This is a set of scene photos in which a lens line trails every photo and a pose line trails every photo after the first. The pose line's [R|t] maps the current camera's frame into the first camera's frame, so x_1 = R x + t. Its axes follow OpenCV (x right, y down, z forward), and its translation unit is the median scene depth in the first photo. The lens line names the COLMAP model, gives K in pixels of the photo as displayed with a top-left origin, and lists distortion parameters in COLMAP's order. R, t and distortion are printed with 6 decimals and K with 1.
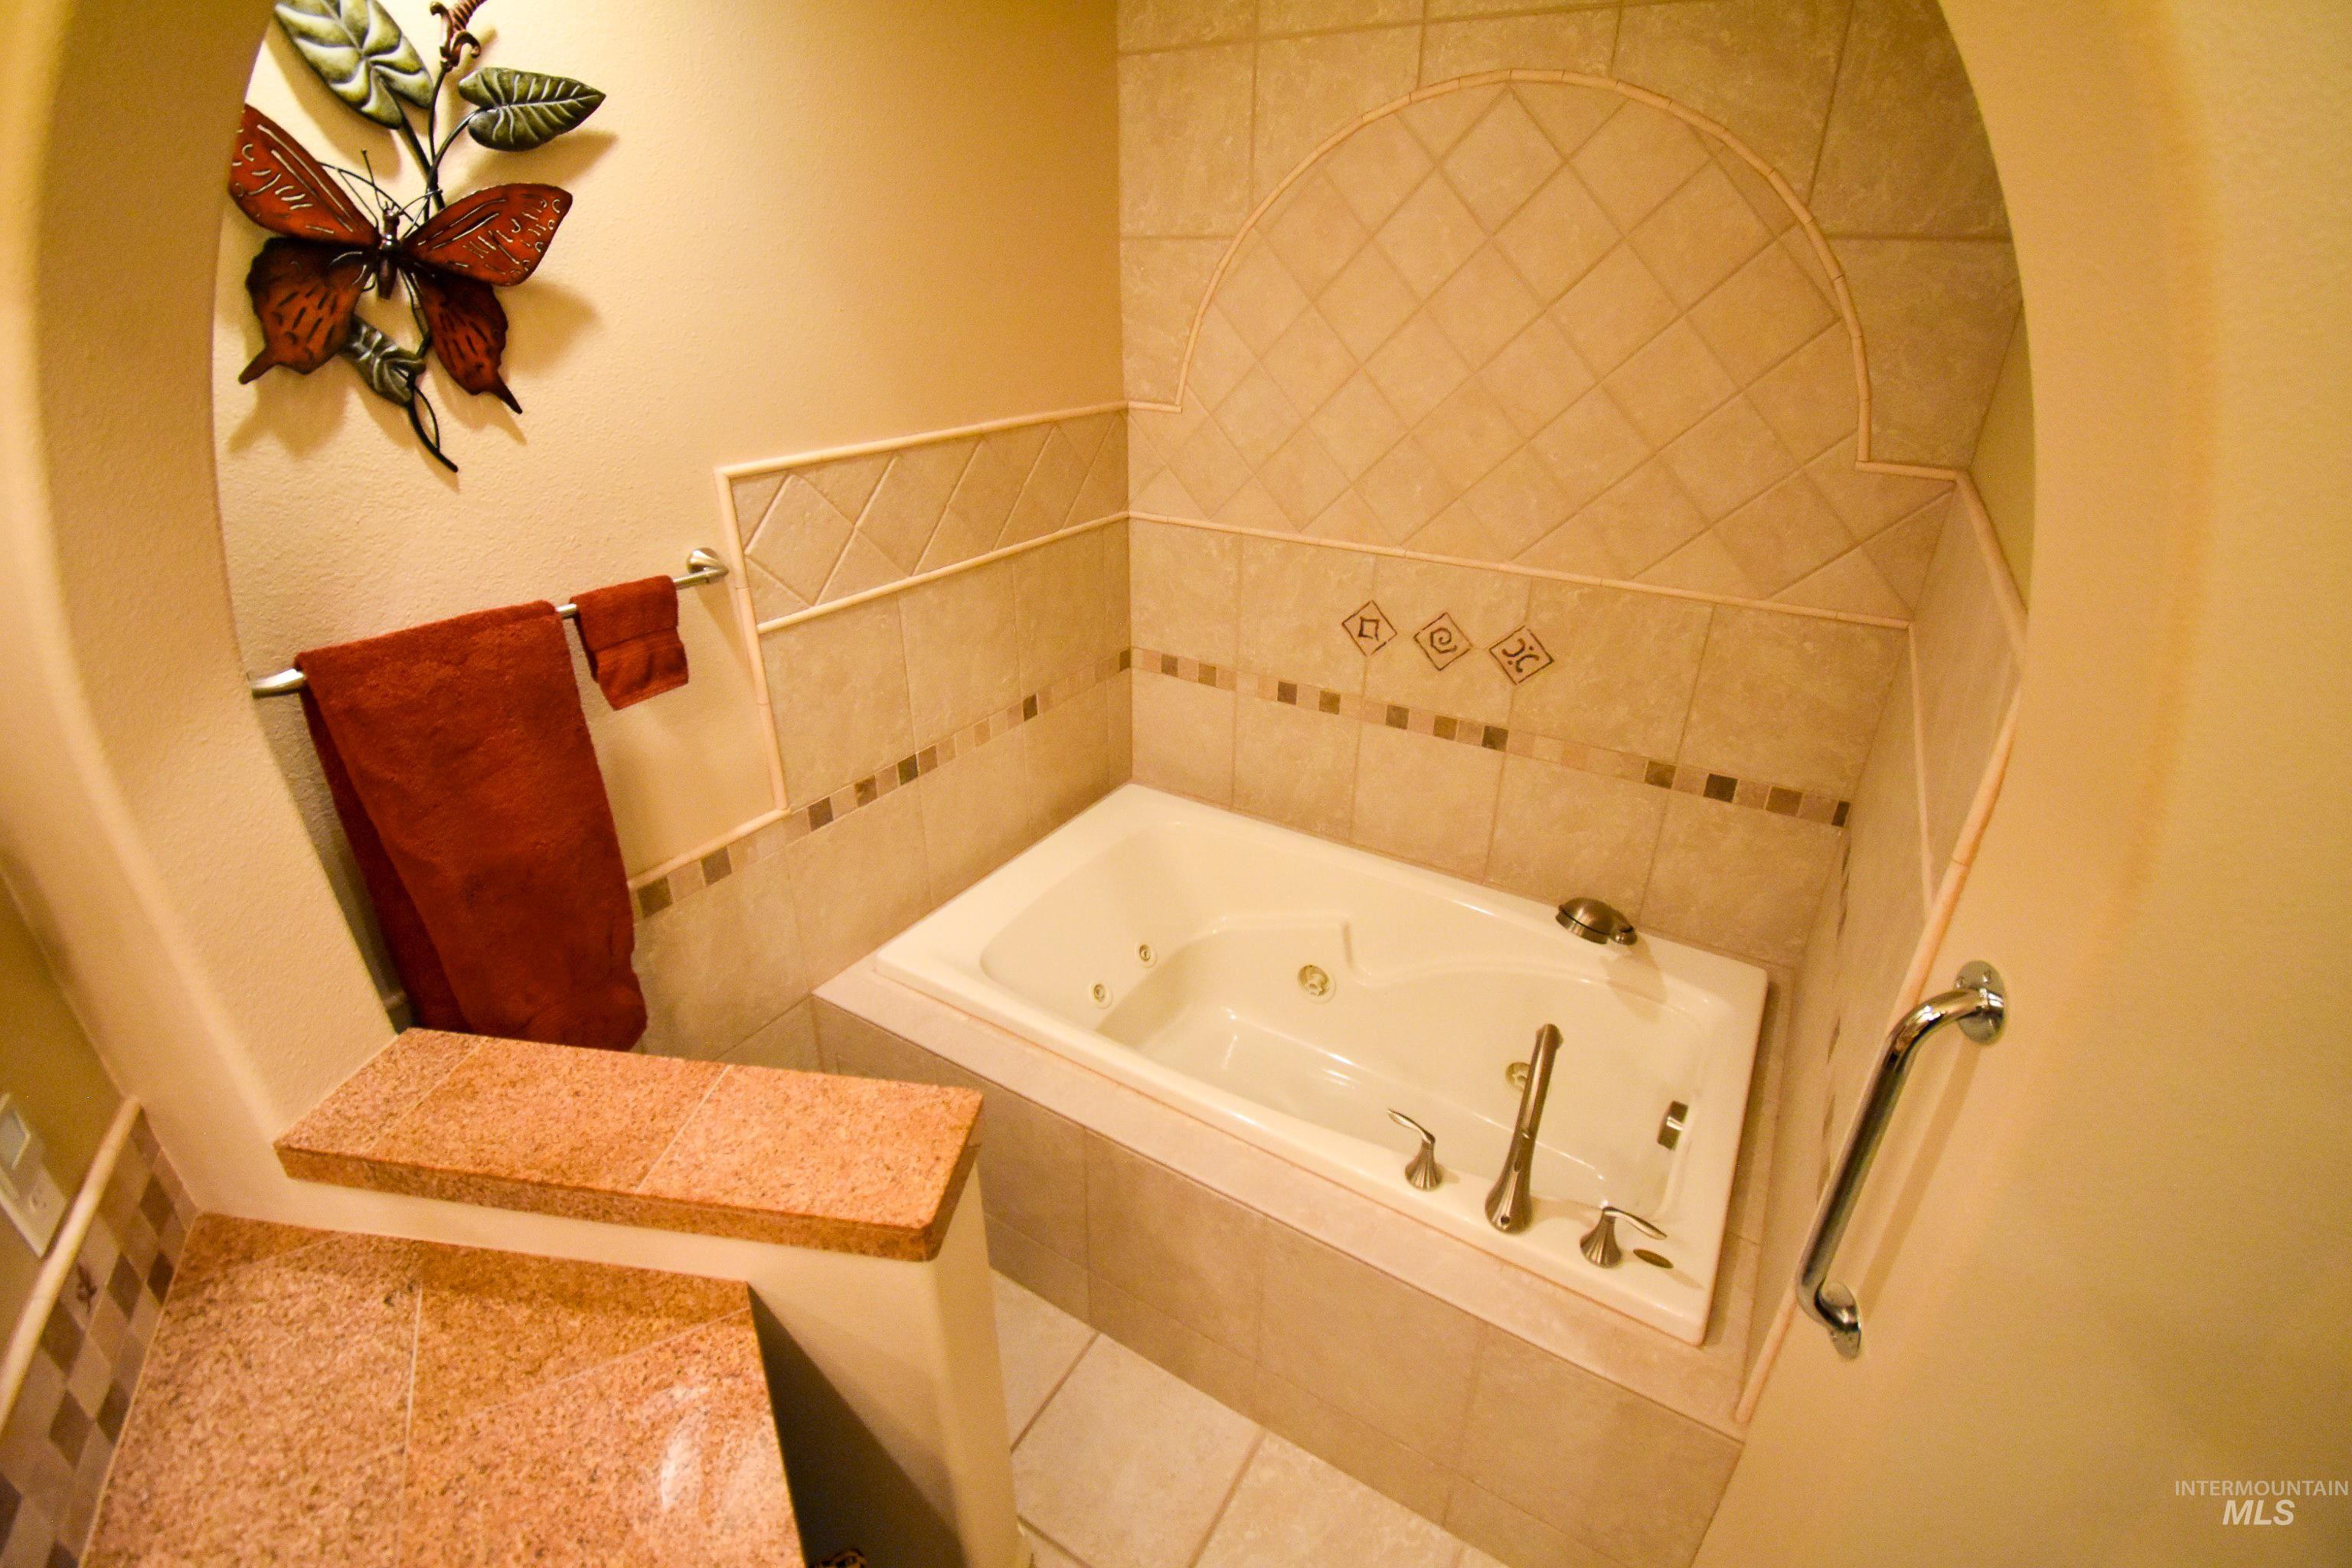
lens RADIAL K [[1039.9, 0, 1179.2], [0, 1039.9, 780.4], [0, 0, 1]] dist [0.017103, -0.024820]
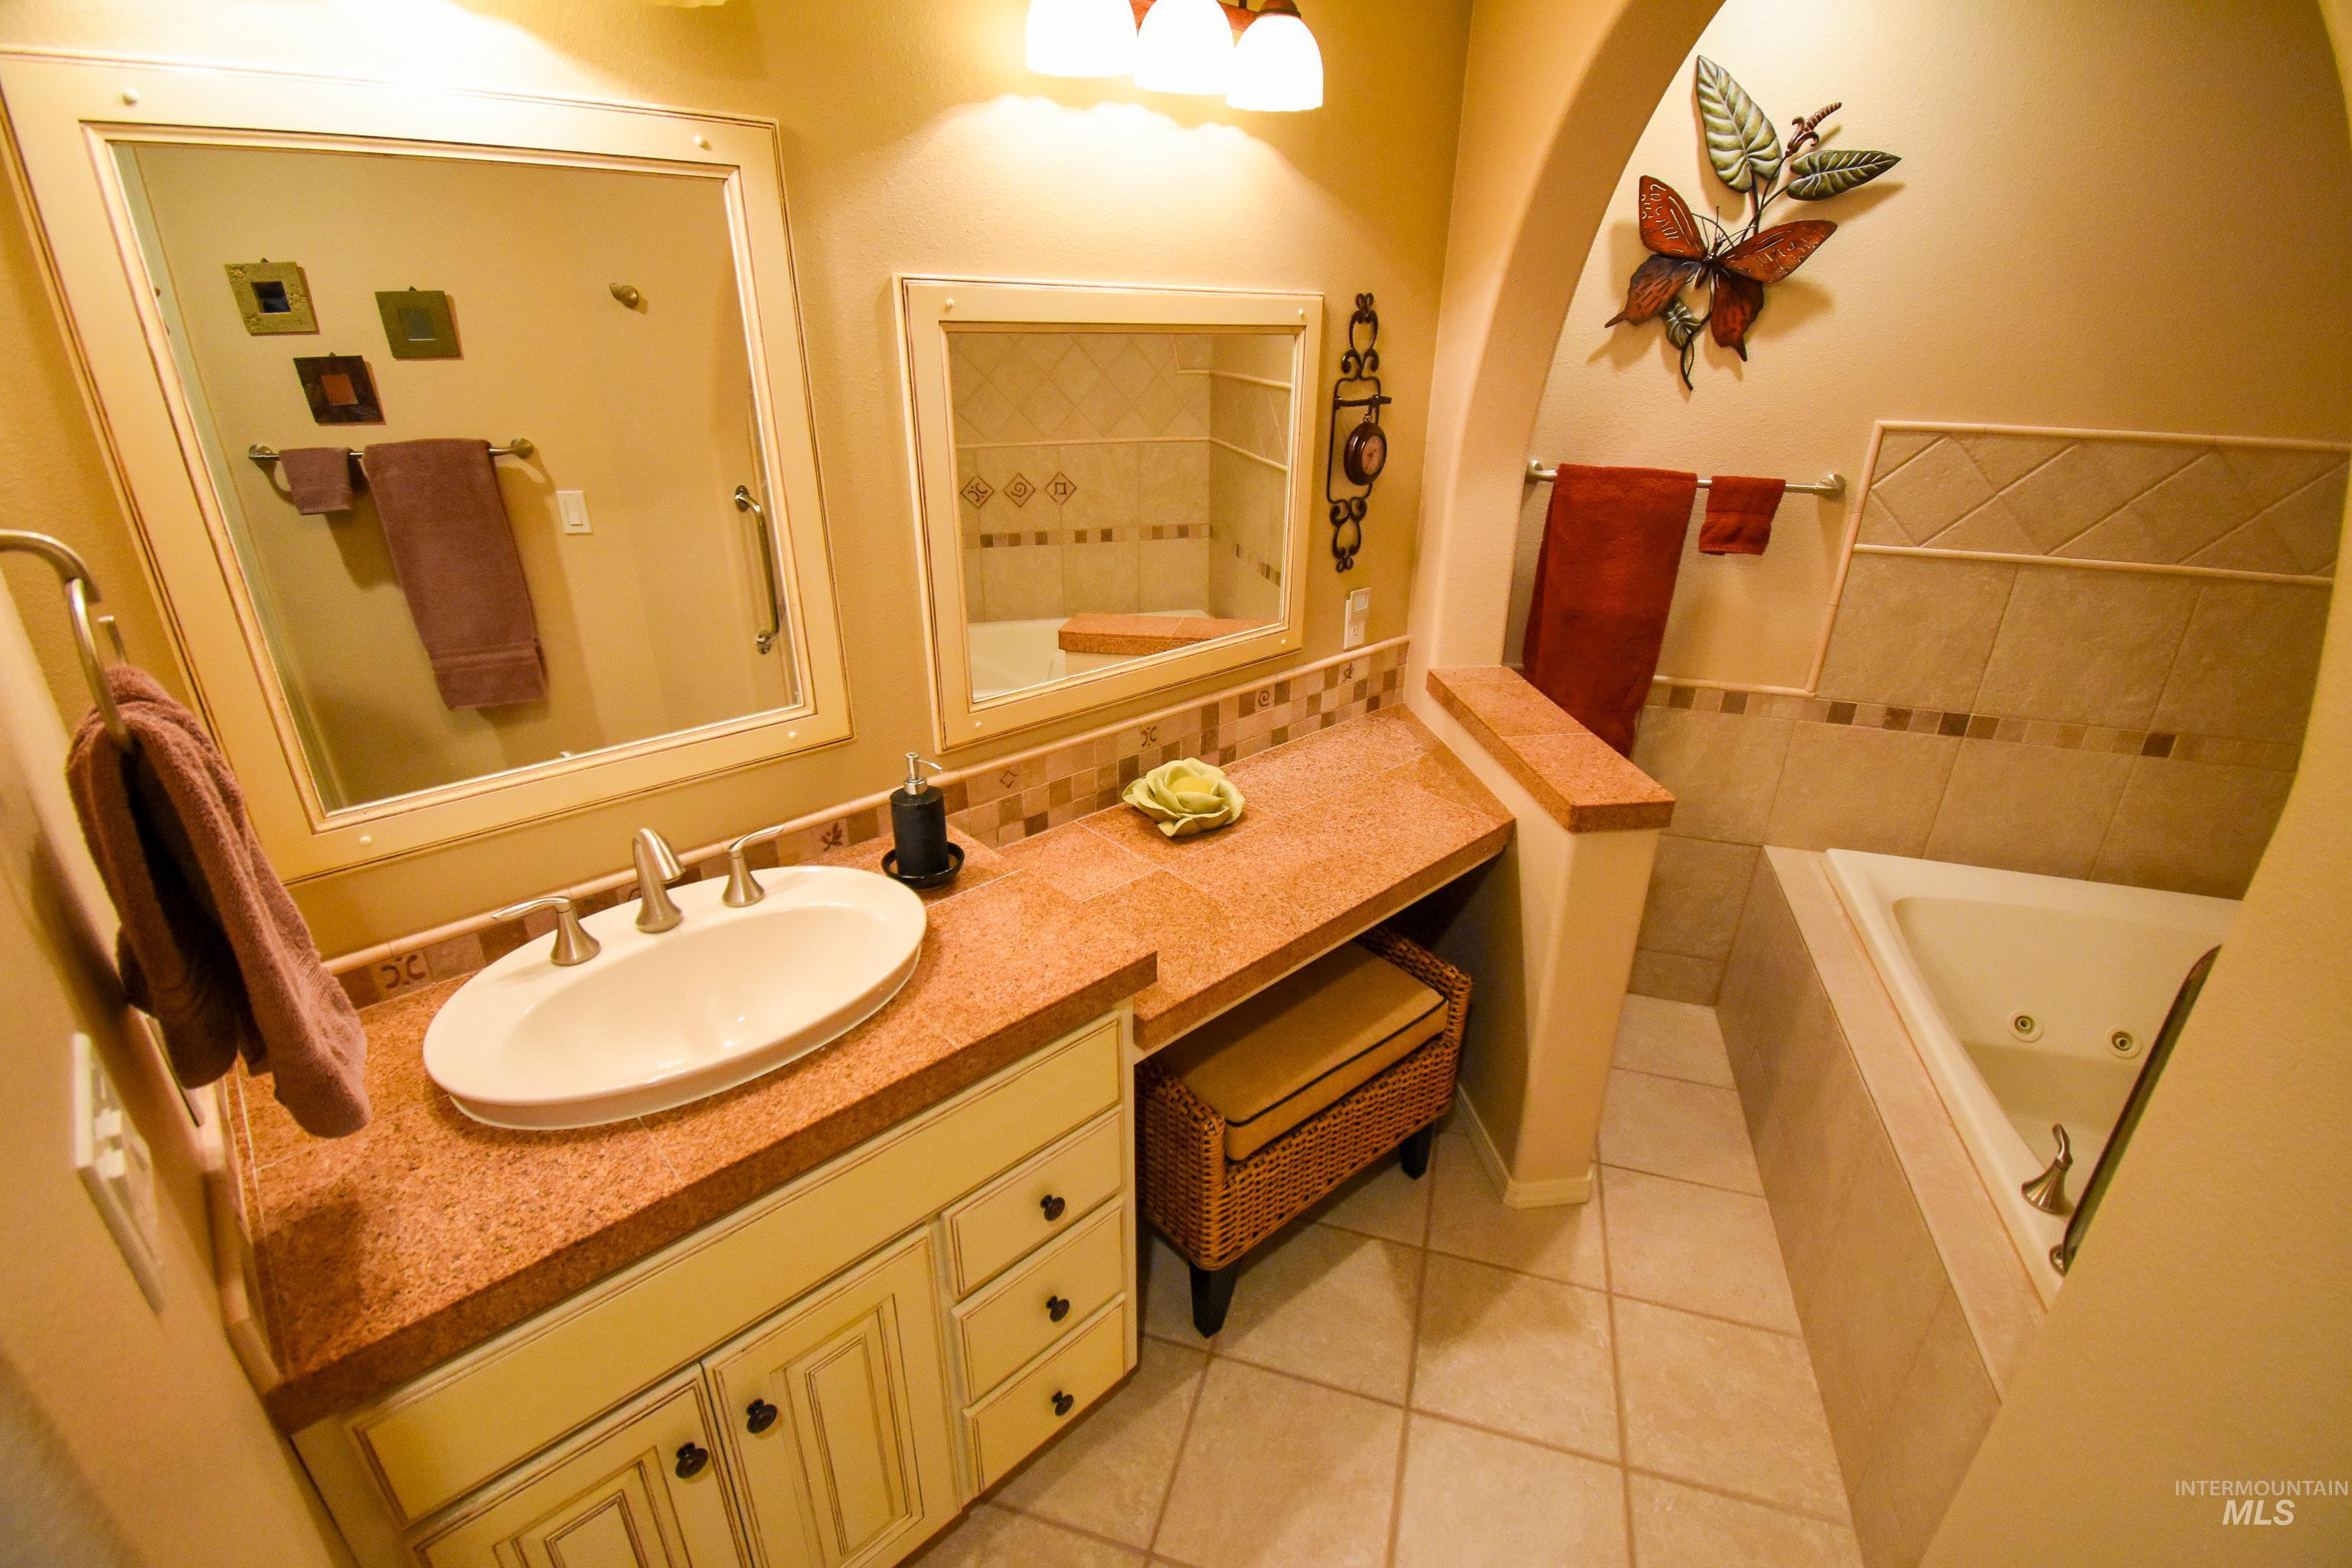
lens RADIAL K [[1039.9, 0, 1179.2], [0, 1039.9, 780.4], [0, 0, 1]] dist [0.017103, -0.024820]
pose [[0.249047, 0.387952, -0.887394, 0.880883], [-0.433944, 0.863842, 0.255870, 0.188125], [0.865834, 0.321356, 0.383487, -0.189651]]
